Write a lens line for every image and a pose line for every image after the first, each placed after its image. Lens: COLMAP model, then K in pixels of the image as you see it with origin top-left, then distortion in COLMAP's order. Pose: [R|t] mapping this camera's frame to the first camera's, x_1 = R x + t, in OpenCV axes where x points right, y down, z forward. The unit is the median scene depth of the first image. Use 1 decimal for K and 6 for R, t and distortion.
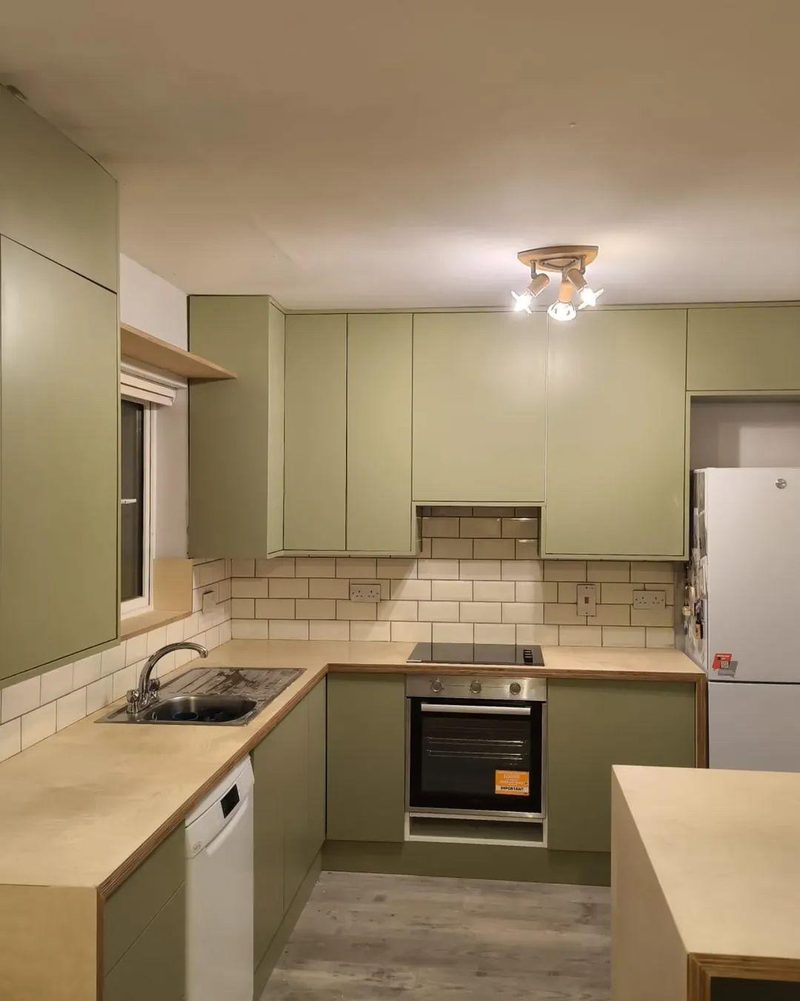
lens RADIAL K [[943.9, 0, 400.0], [0, 943.9, 500.5], [0, 0, 1]] dist [0.104339, 0.001668]
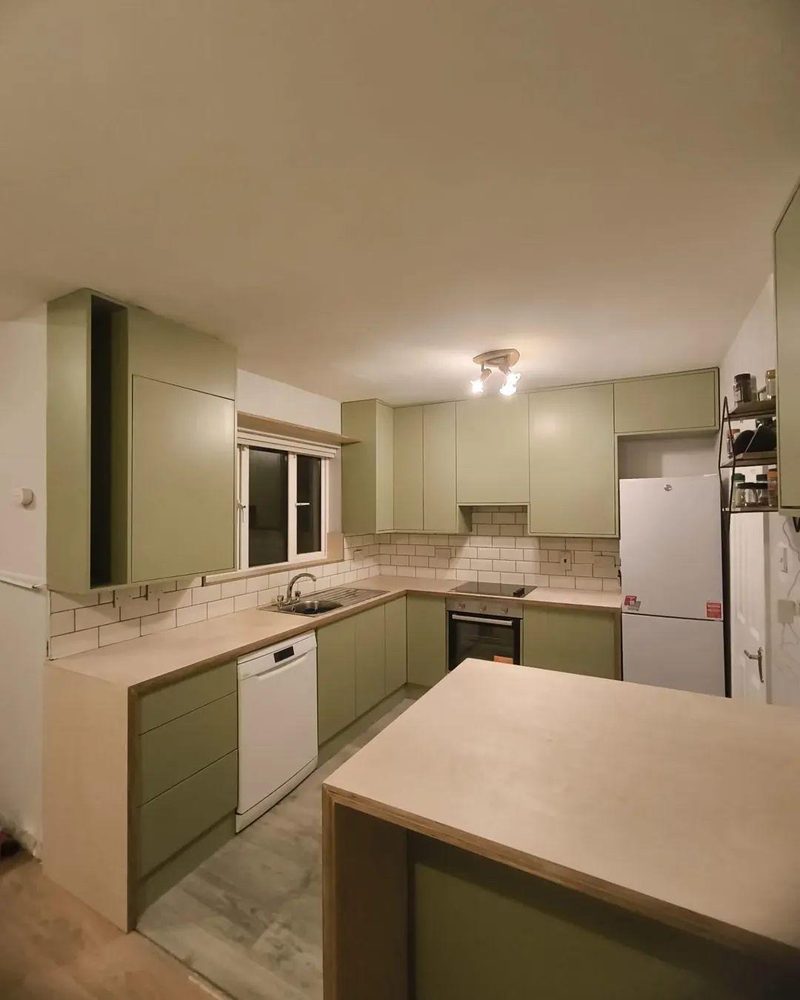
lens RADIAL K [[459.9, 0, 400.0], [0, 459.9, 500.0], [0, 0, 1]] dist [-0.001515, -0.000047]
pose [[0.928759, -0.016001, -0.370338, 0.250844], [0.007133, 0.999654, -0.025302, 0.016700], [0.370615, 0.020858, 0.928552, 0.139573]]
